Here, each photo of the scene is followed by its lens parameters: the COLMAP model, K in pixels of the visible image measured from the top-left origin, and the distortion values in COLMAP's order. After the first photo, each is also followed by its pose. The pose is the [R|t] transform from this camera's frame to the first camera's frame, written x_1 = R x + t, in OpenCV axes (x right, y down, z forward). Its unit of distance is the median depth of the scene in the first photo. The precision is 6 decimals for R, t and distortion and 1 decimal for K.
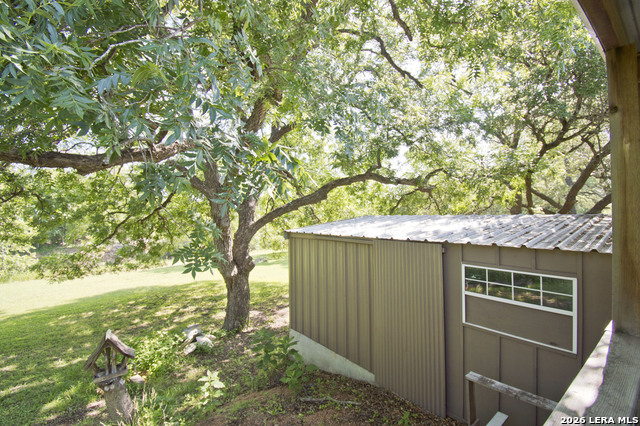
lens RADIAL K [[288.9, 0, 320.1], [0, 288.9, 213.7], [0, 0, 1]] dist [-0.002058, -0.000919]
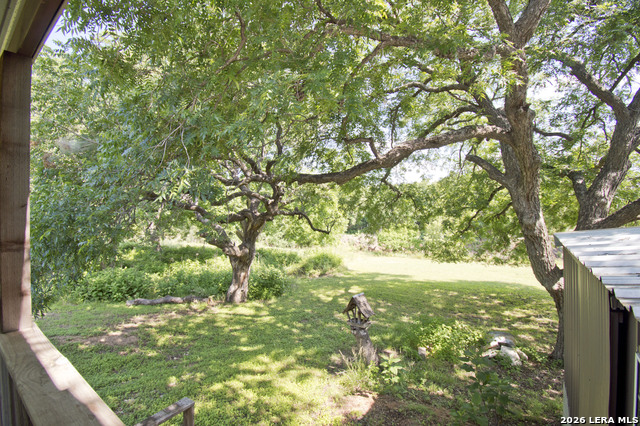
lens RADIAL K [[288.9, 0, 320.1], [0, 288.9, 213.7], [0, 0, 1]] dist [-0.002058, -0.000919]
pose [[0.309430, 0.012380, -0.950842, 0.158540], [0.004305, 0.999887, 0.014419, 0.000335], [0.950912, -0.008555, 0.309342, 0.119006]]
